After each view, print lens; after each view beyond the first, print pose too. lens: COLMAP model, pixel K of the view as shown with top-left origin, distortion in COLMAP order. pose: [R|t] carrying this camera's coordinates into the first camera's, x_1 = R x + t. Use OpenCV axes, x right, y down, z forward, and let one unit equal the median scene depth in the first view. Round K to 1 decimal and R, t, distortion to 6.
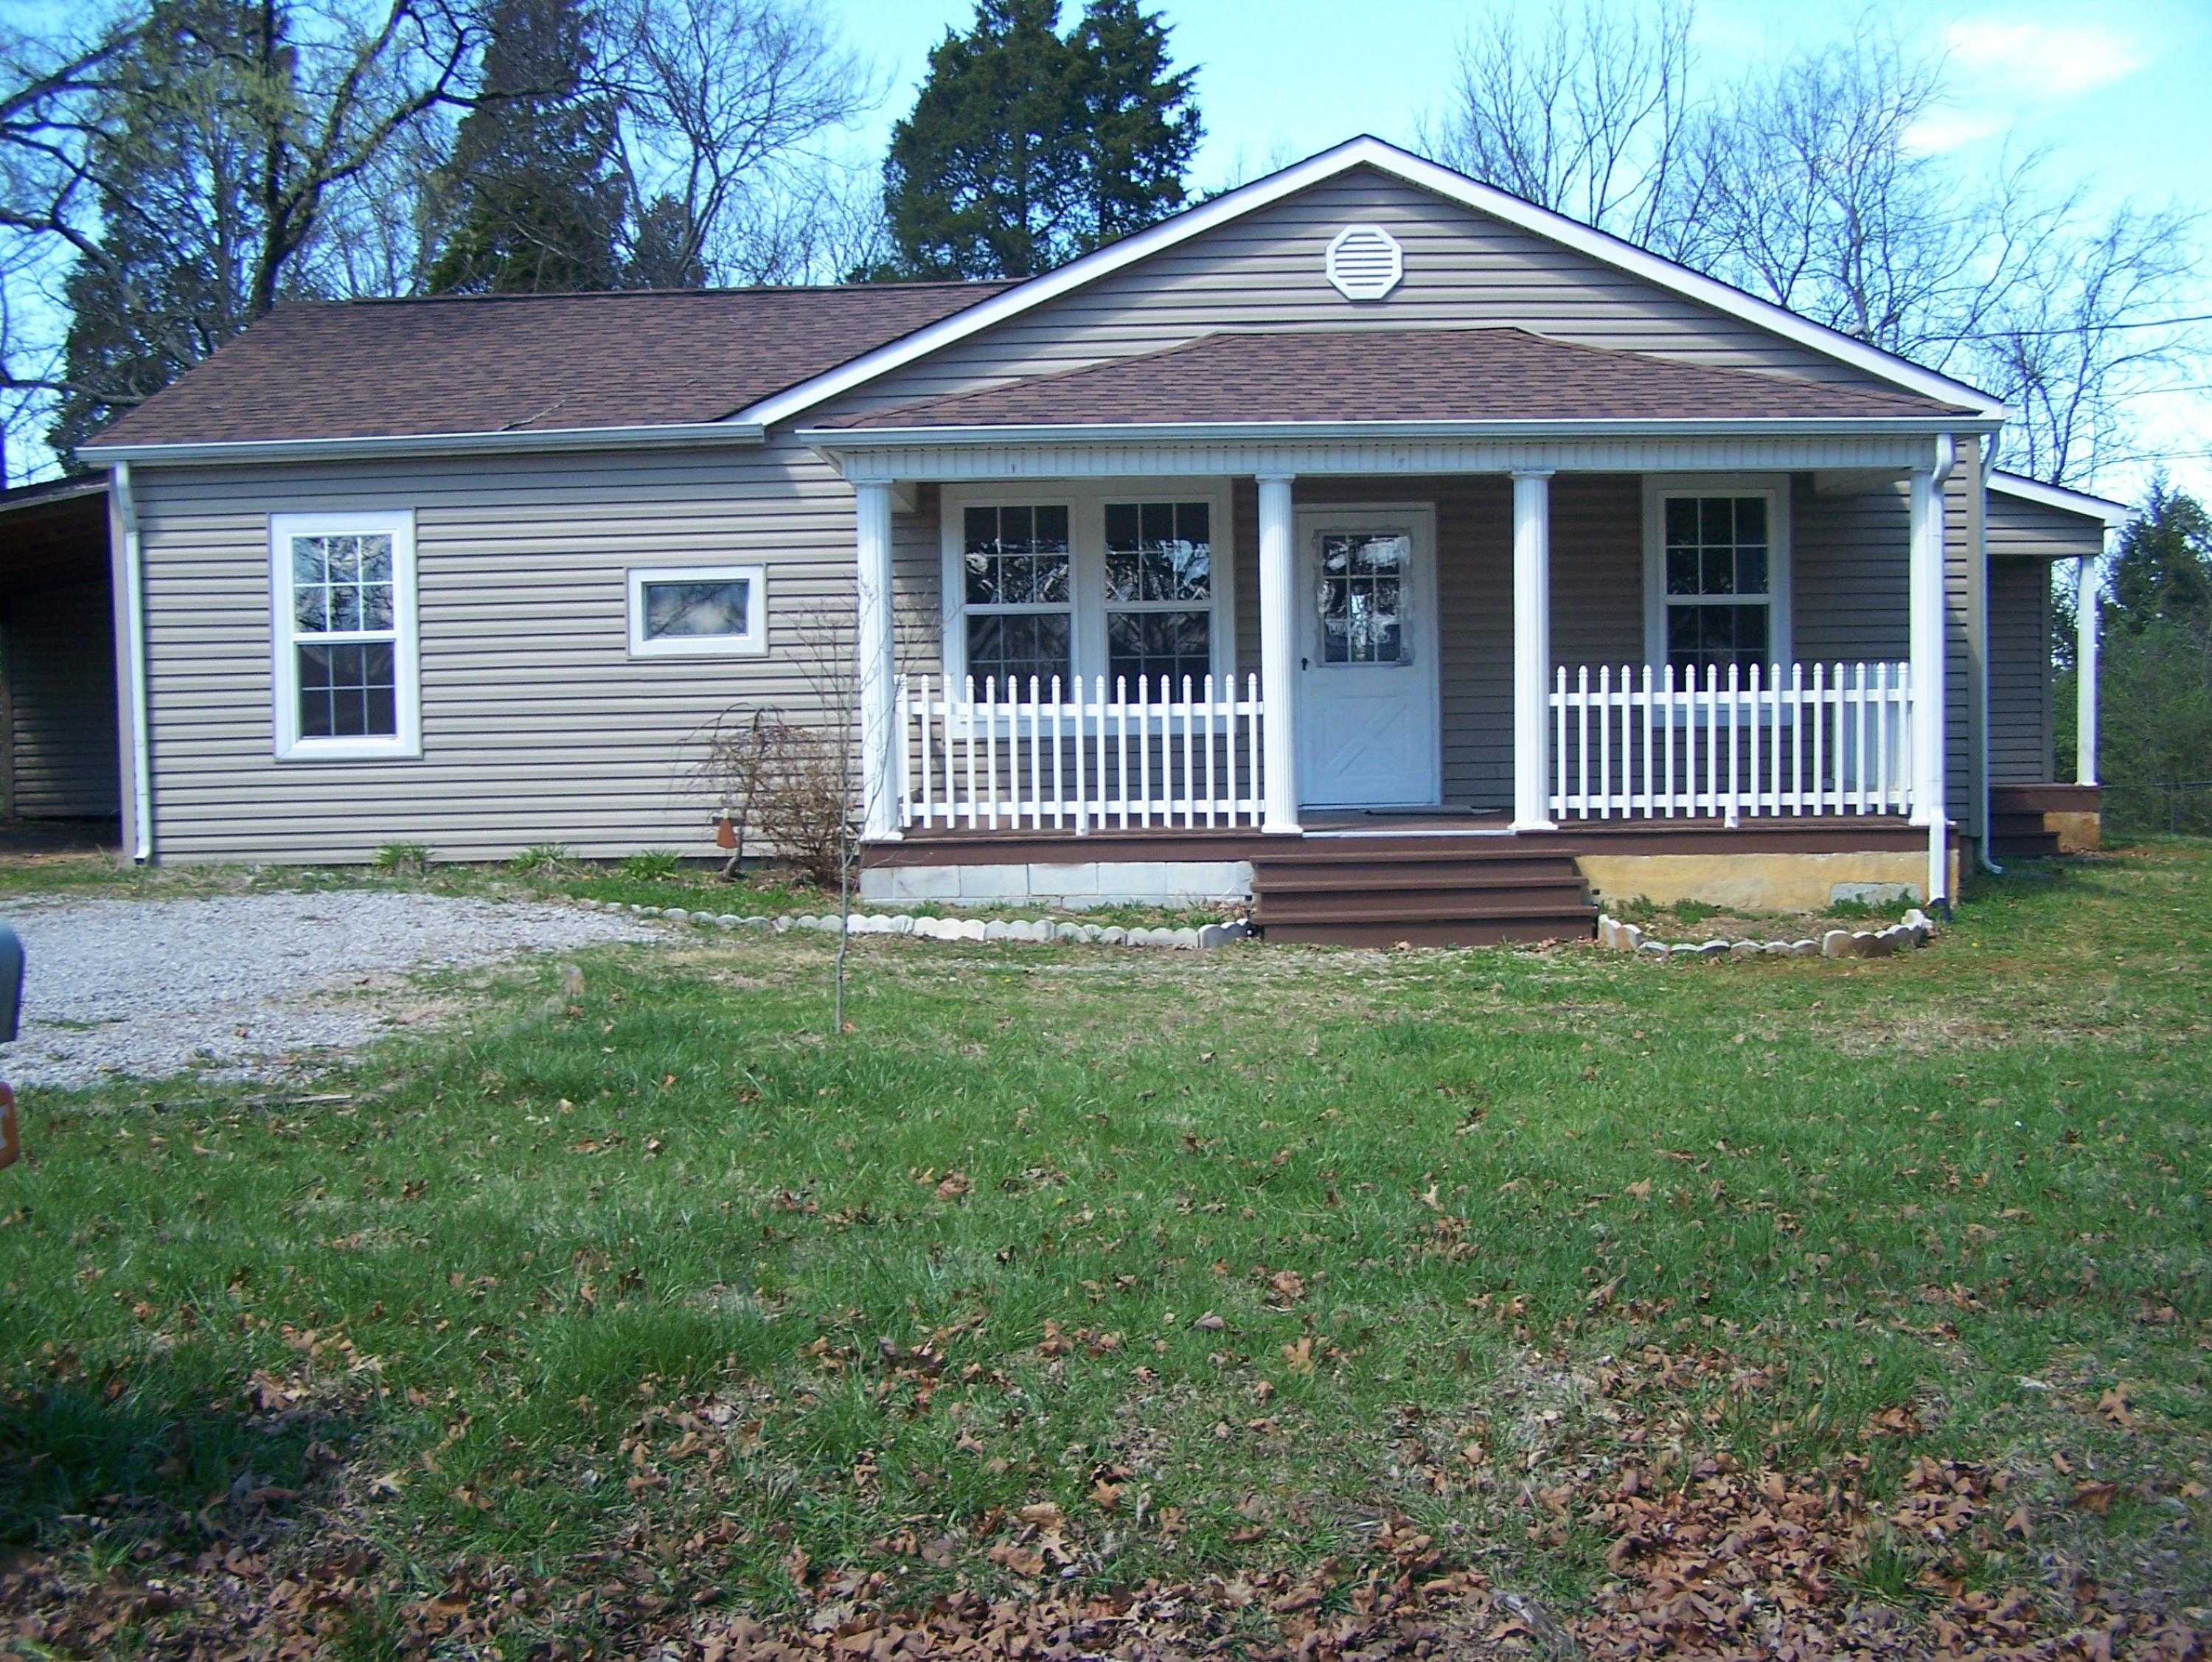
lens RADIAL K [[2515.1, 0, 1115.1], [0, 2515.1, 909.5], [0, 0, 1]] dist [-0.203208, 0.420613]
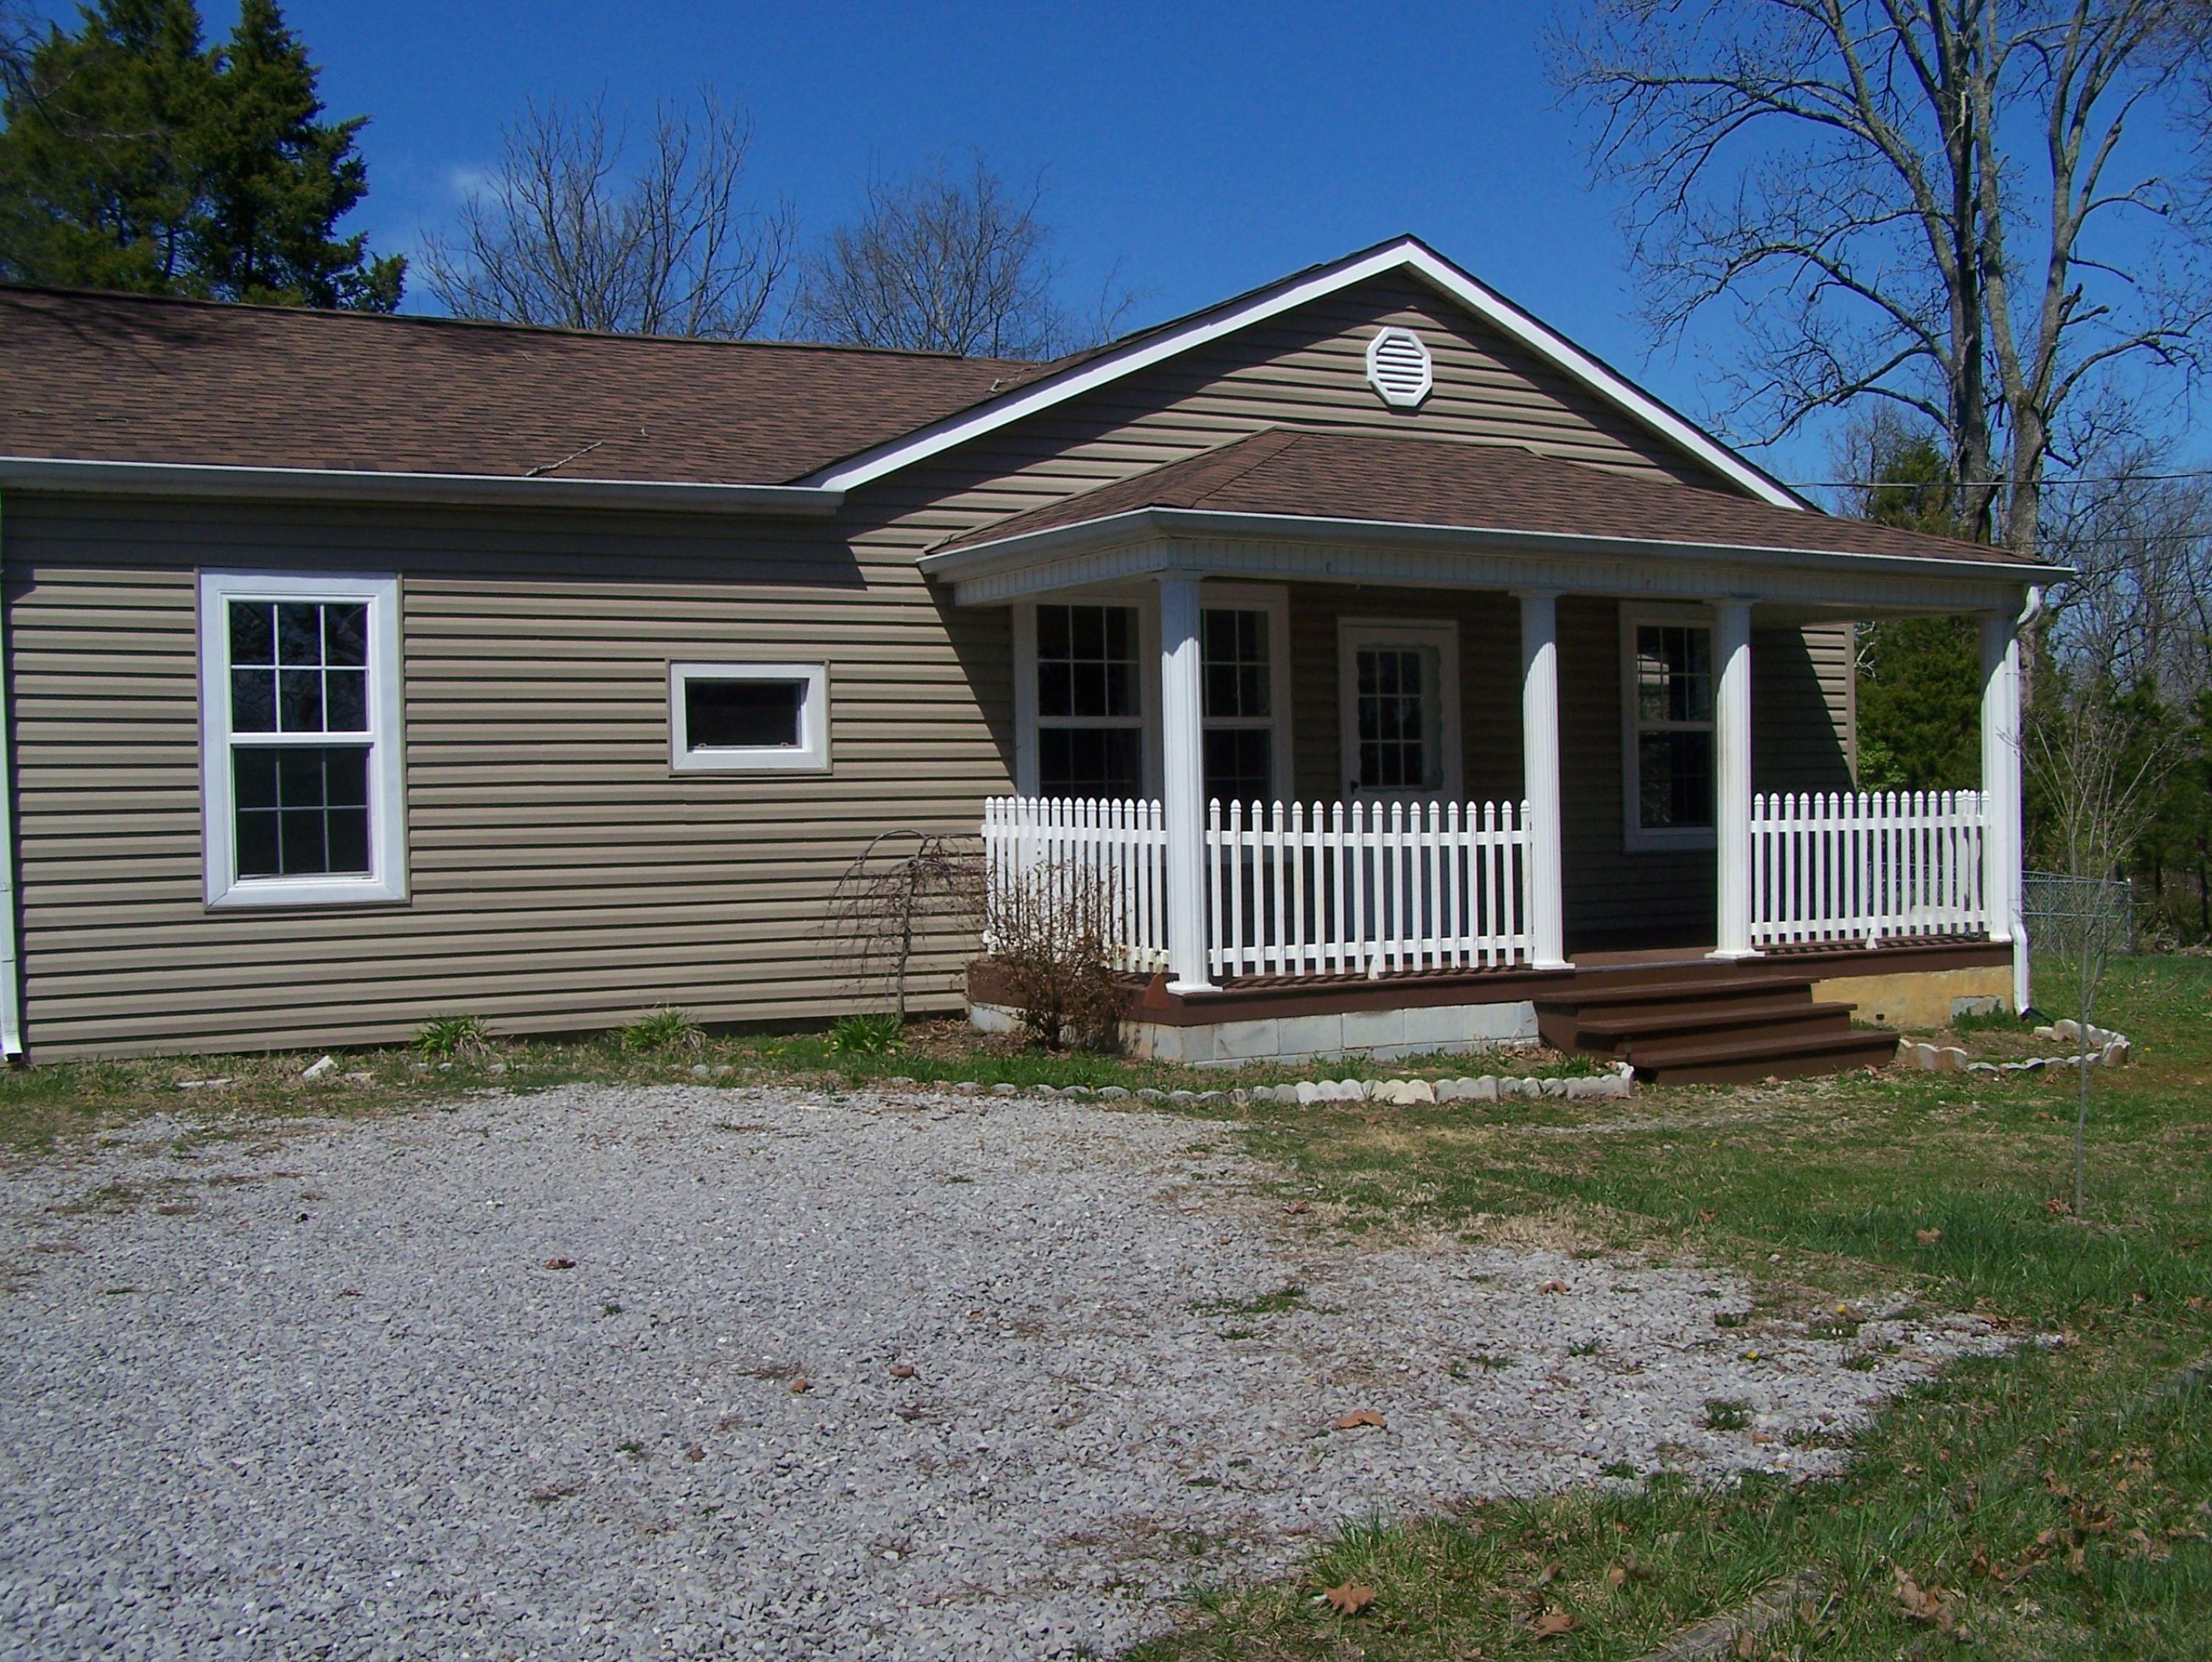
lens RADIAL K [[2515.1, 0, 1115.1], [0, 2515.1, 909.5], [0, 0, 1]] dist [-0.203208, 0.420613]
pose [[0.849249, -0.019153, 0.527644, -0.501117], [0.042945, 0.998536, -0.032874, -0.025581], [-0.526242, 0.050577, 0.848829, 0.255063]]
